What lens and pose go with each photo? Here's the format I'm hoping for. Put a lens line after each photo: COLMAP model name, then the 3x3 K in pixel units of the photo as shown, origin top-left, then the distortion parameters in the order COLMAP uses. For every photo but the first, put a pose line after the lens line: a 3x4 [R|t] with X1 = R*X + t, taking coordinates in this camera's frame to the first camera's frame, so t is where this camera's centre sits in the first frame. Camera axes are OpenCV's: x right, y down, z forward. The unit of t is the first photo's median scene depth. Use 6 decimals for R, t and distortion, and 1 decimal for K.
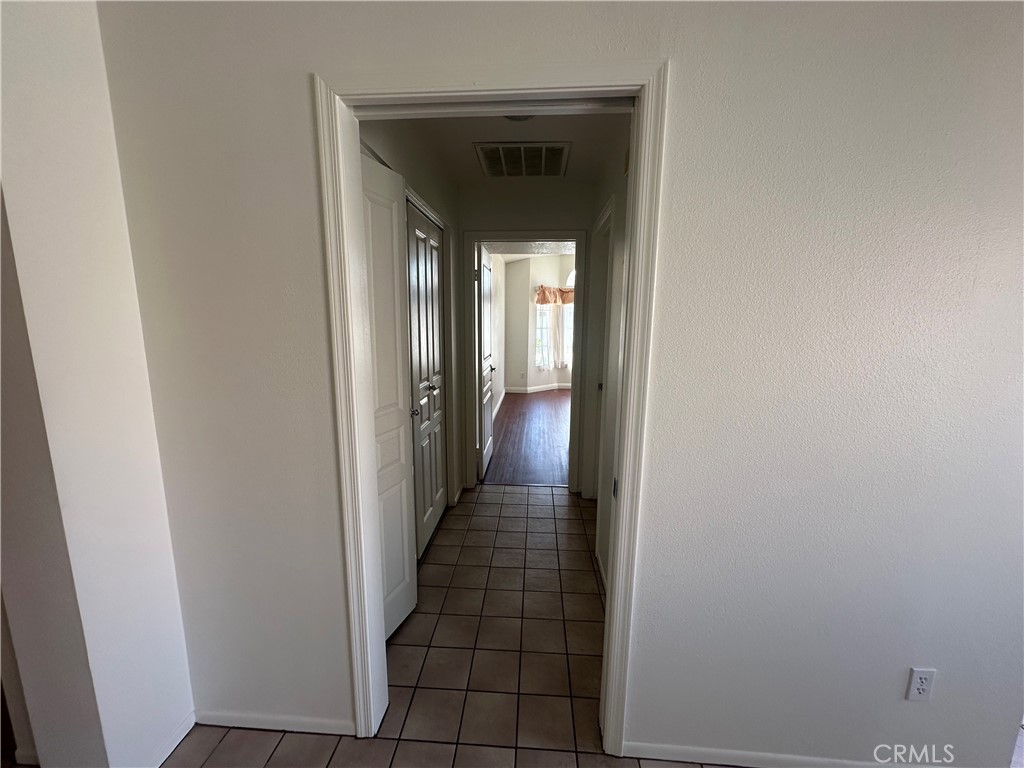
lens RADIAL K [[411.8, 0, 508.8], [0, 411.8, 387.2], [0, 0, 1]] dist [-0.002643, -0.000363]
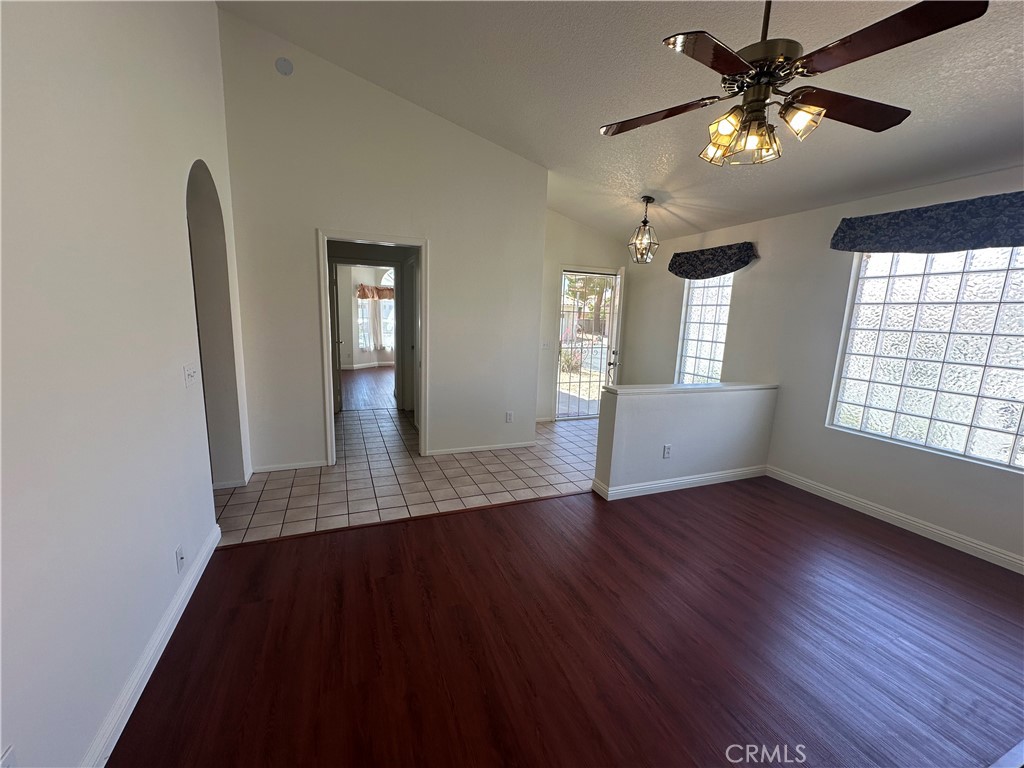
lens RADIAL K [[411.8, 0, 506.8], [0, 411.8, 382.0], [0, 0, 1]] dist [-0.002643, -0.000363]
pose [[0.900150, -0.048554, 0.432866, -0.080163], [0.047621, 0.998781, 0.013002, 0.058866], [-0.432970, 0.008910, 0.901365, -0.332317]]
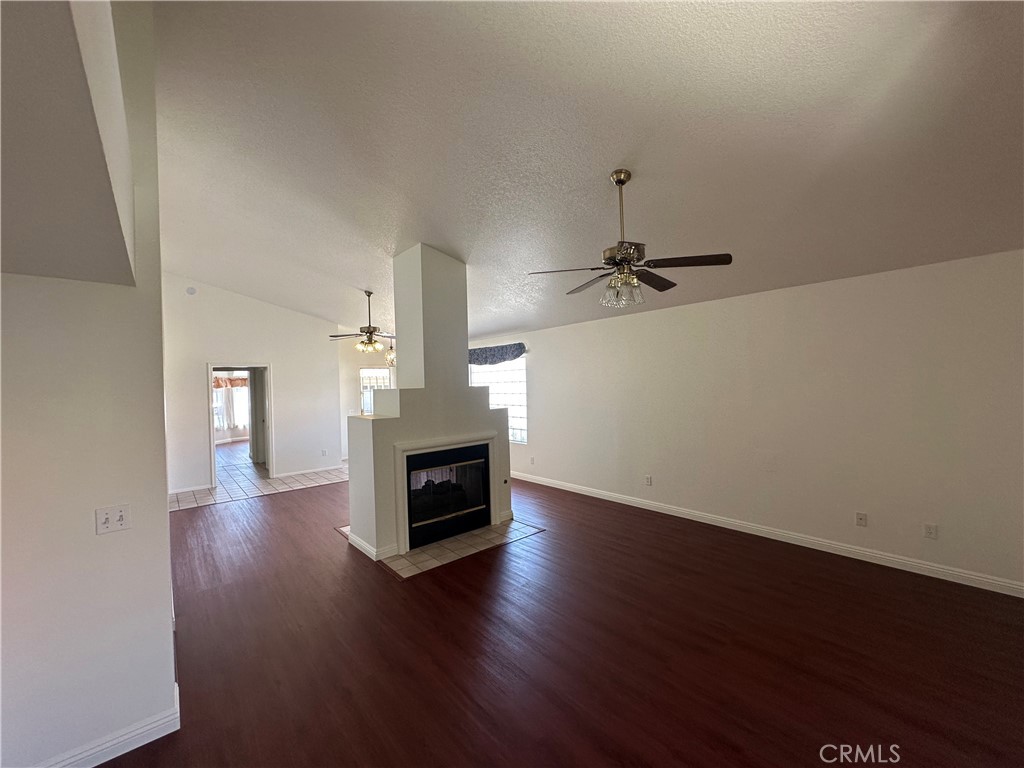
lens RADIAL K [[411.8, 0, 508.4], [0, 411.8, 387.7], [0, 0, 1]] dist [-0.002643, -0.000363]
pose [[0.719215, -0.033229, 0.693992, -0.211341], [0.145106, 0.984012, -0.103265, 0.122952], [-0.679466, 0.174972, 0.712538, -0.894327]]
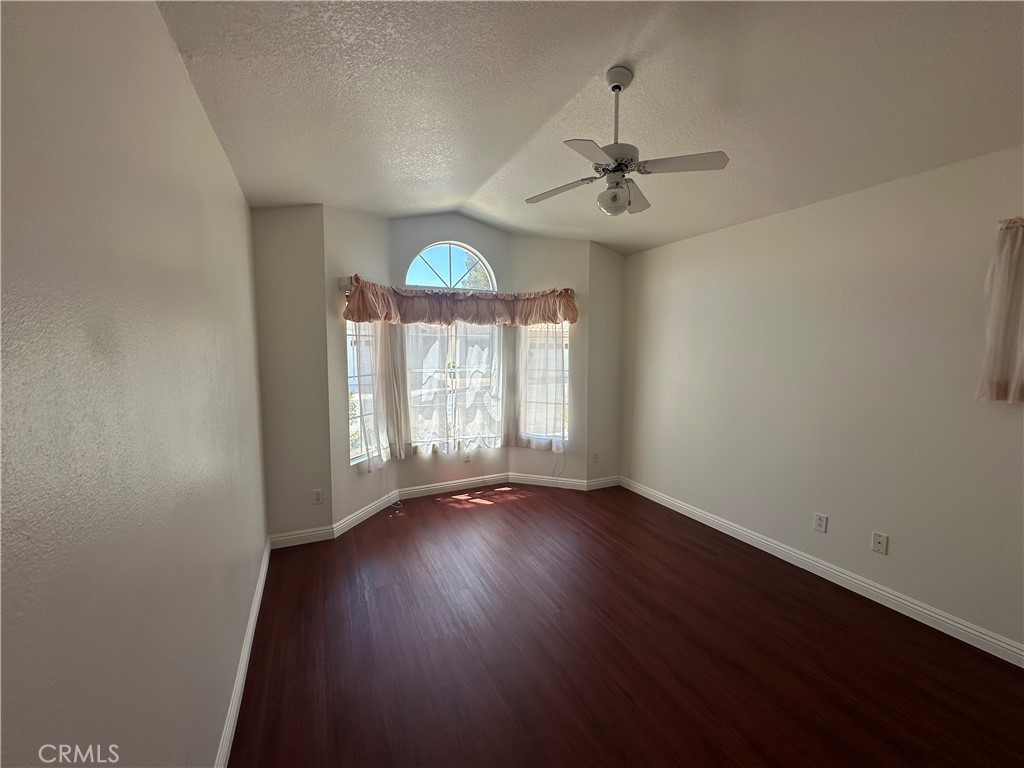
lens RADIAL K [[411.8, 0, 509.6], [0, 411.8, 382.2], [0, 0, 1]] dist [-0.002643, -0.000363]
pose [[0.878010, -0.050740, 0.475945, 0.012731], [0.079304, 0.996043, -0.040111, -0.110408], [-0.472026, 0.072962, 0.878560, 0.559262]]
